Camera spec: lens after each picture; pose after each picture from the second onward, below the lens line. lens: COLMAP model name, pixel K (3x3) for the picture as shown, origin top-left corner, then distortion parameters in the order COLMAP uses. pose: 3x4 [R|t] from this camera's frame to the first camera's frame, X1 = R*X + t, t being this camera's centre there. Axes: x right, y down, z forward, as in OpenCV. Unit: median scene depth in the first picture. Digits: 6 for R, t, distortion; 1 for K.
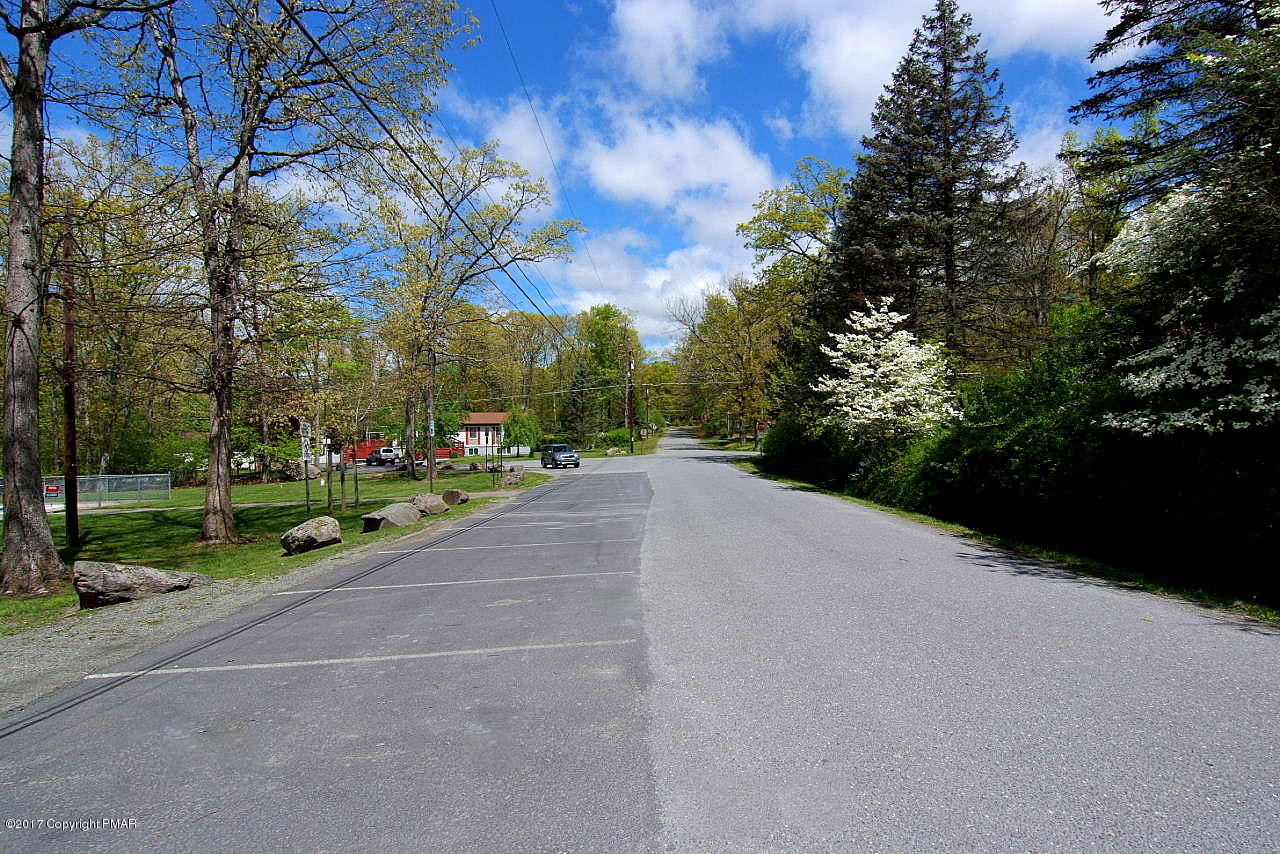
lens RADIAL K [[677.5, 0, 639.8], [0, 677.5, 434.7], [0, 0, 1]] dist [-0.015701, -0.001386]
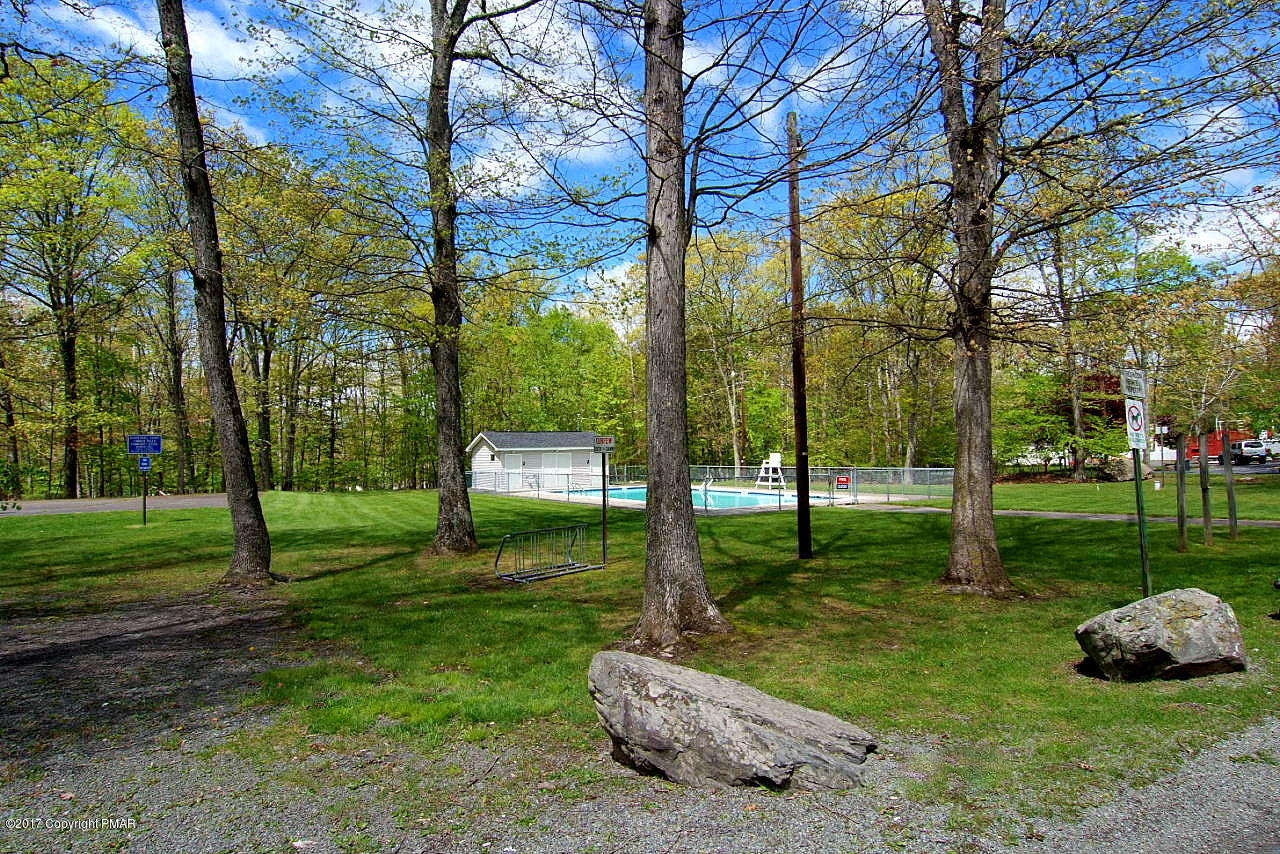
lens RADIAL K [[677.5, 0, 640.2], [0, 677.5, 435.6], [0, 0, 1]] dist [-0.015701, -0.001386]
pose [[0.463099, -0.009946, -0.886251, -0.131100], [0.017354, 0.999847, -0.002152, 0.012539], [0.886136, -0.014383, 0.463201, 0.260577]]
